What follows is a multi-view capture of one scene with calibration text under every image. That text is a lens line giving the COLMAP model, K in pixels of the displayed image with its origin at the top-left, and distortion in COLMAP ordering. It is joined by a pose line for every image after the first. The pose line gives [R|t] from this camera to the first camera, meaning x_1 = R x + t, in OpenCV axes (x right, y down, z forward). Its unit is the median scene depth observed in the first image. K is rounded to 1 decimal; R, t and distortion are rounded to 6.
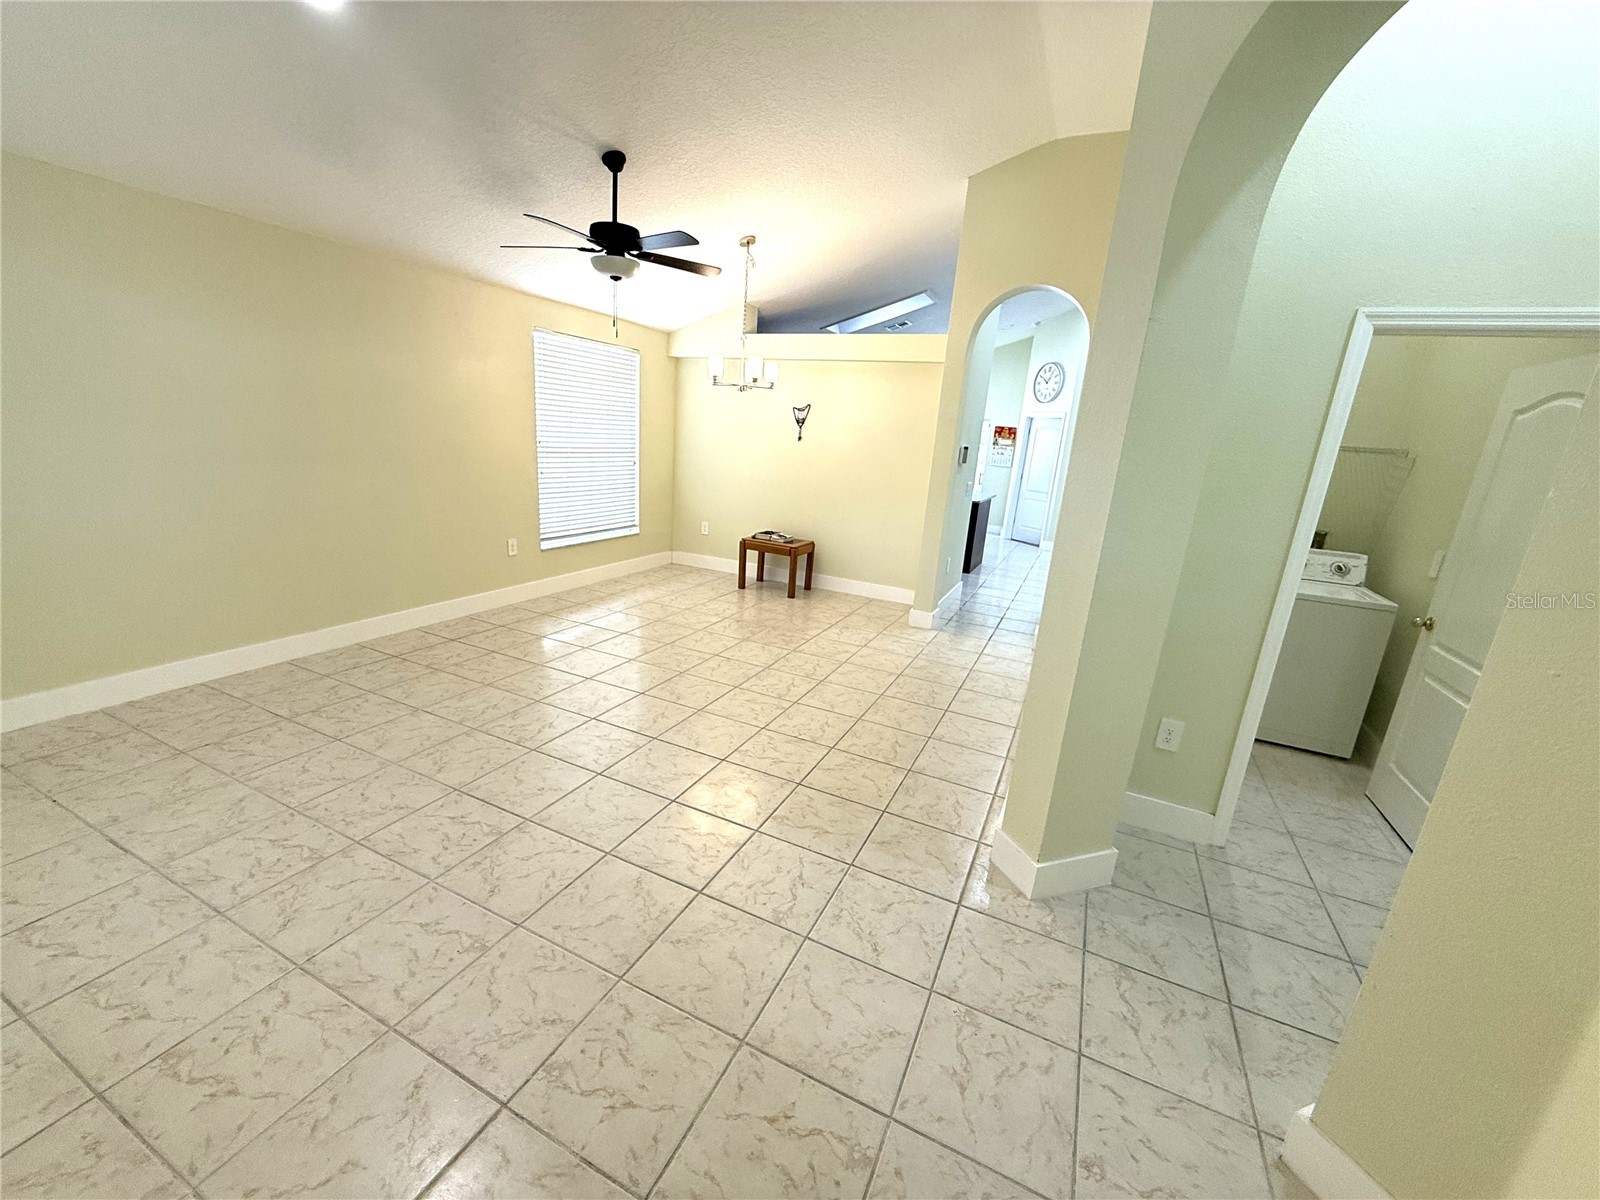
lens RADIAL K [[635.1, 0, 796.9], [0, 635.1, 600.7], [0, 0, 1]] dist [-0.000749, -0.000280]
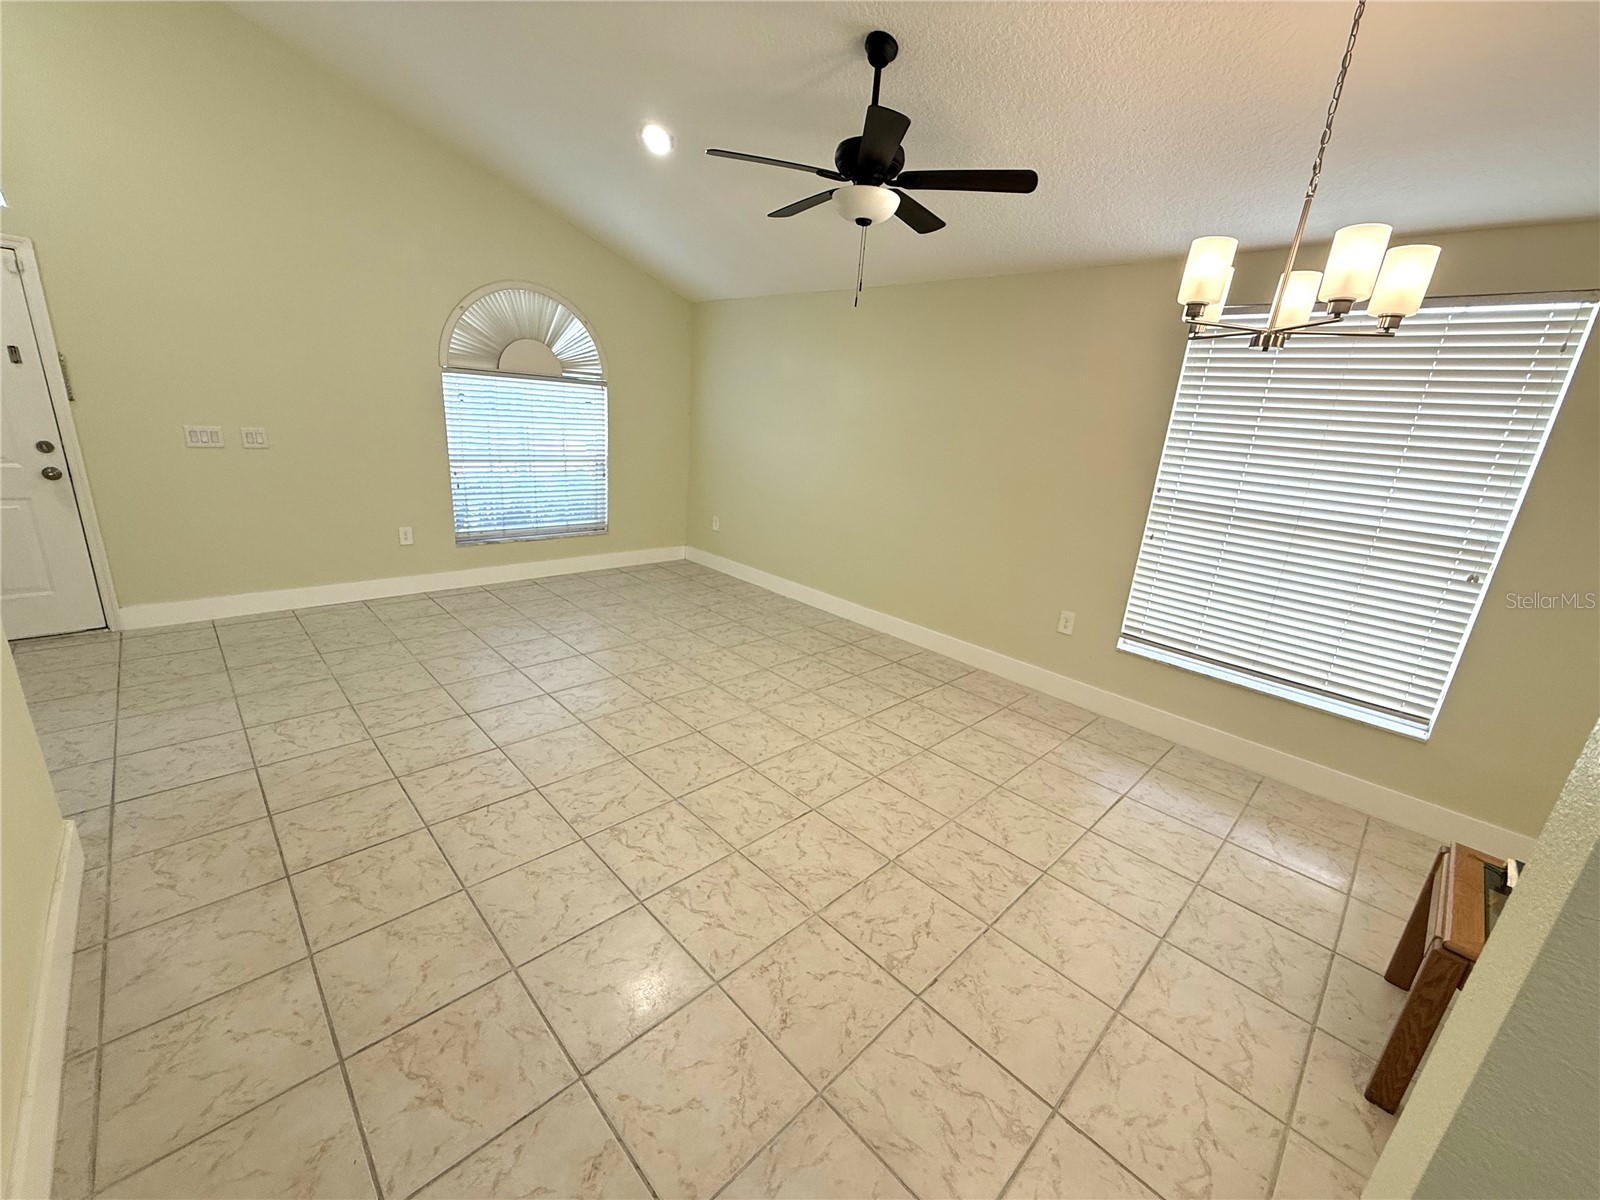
lens RADIAL K [[635.1, 0, 796.9], [0, 635.1, 600.7], [0, 0, 1]] dist [-0.000749, -0.000280]
pose [[-0.340436, 0.177878, -0.923289, 0.315591], [-0.340751, 0.891854, 0.297464, -0.209163], [0.876352, 0.415879, -0.243007, 0.853604]]
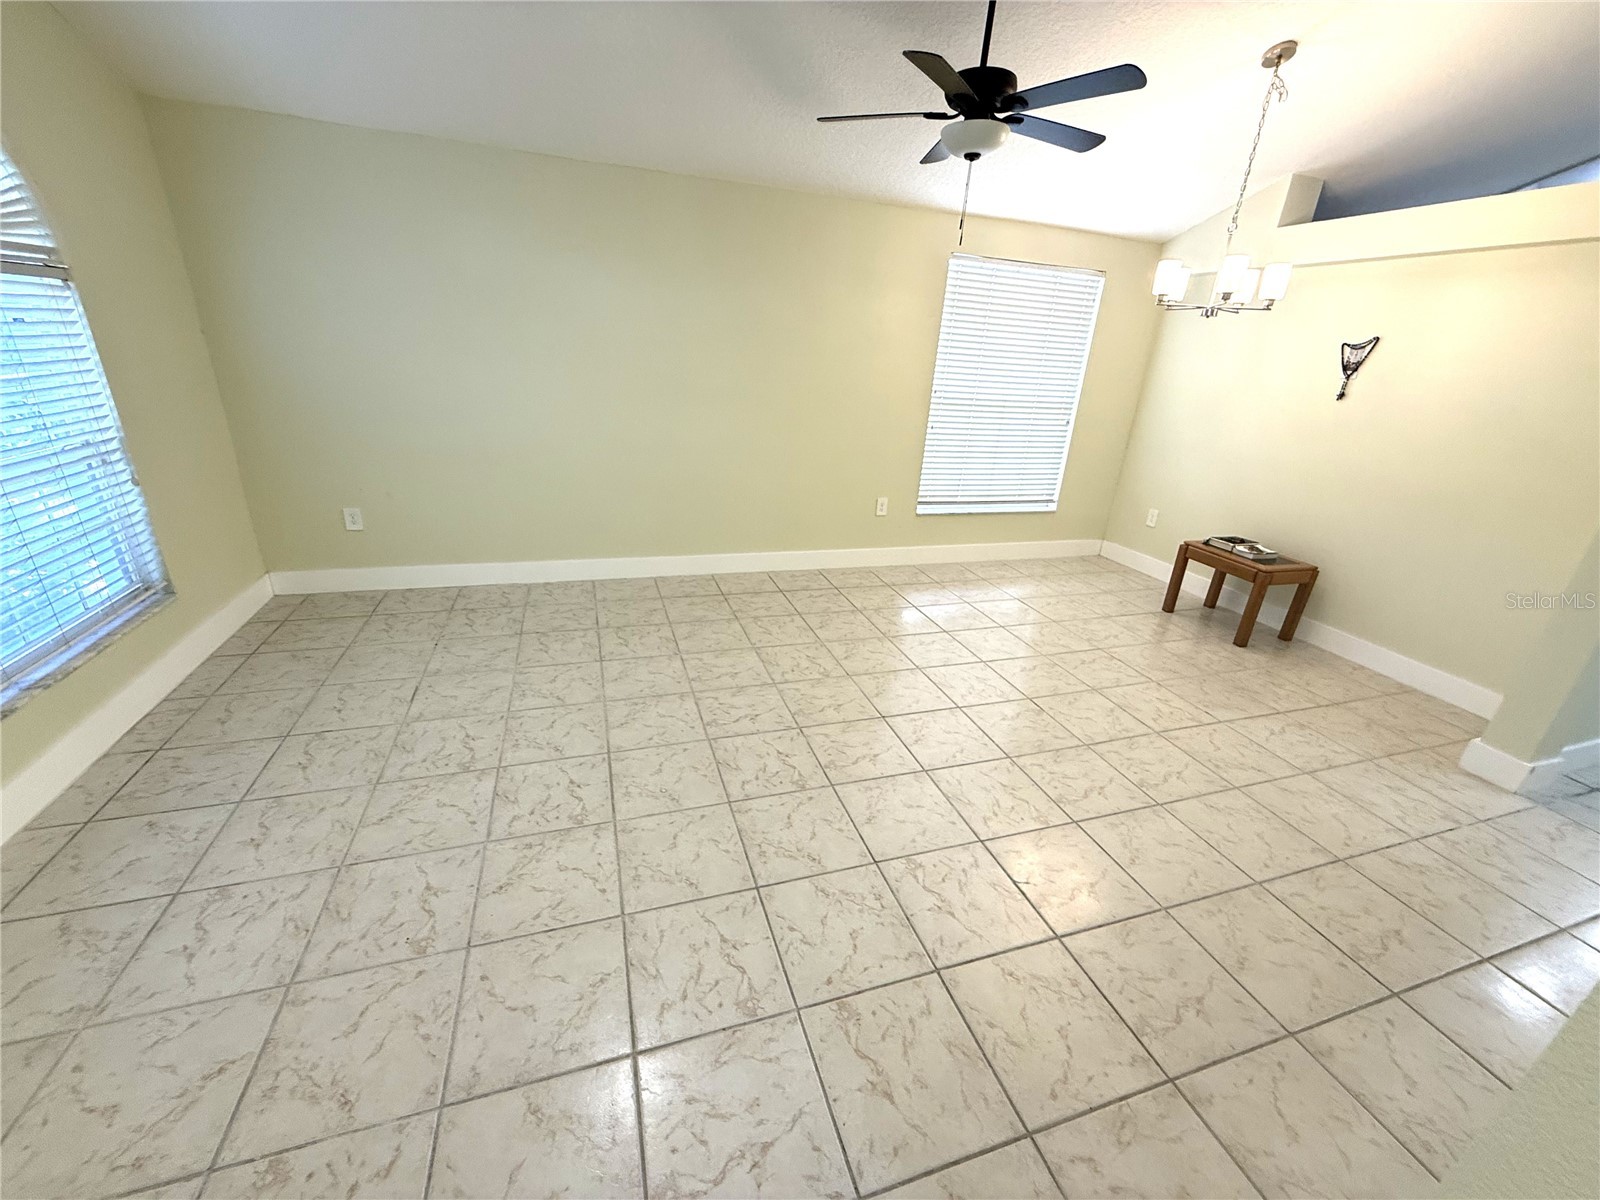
lens RADIAL K [[635.1, 0, 796.9], [0, 635.1, 600.7], [0, 0, 1]] dist [-0.000749, -0.000280]
pose [[0.686926, 0.245852, -0.683878, 0.126019], [-0.200609, 0.968623, 0.146714, -0.059553], [0.698491, 0.036411, 0.714692, 0.246454]]
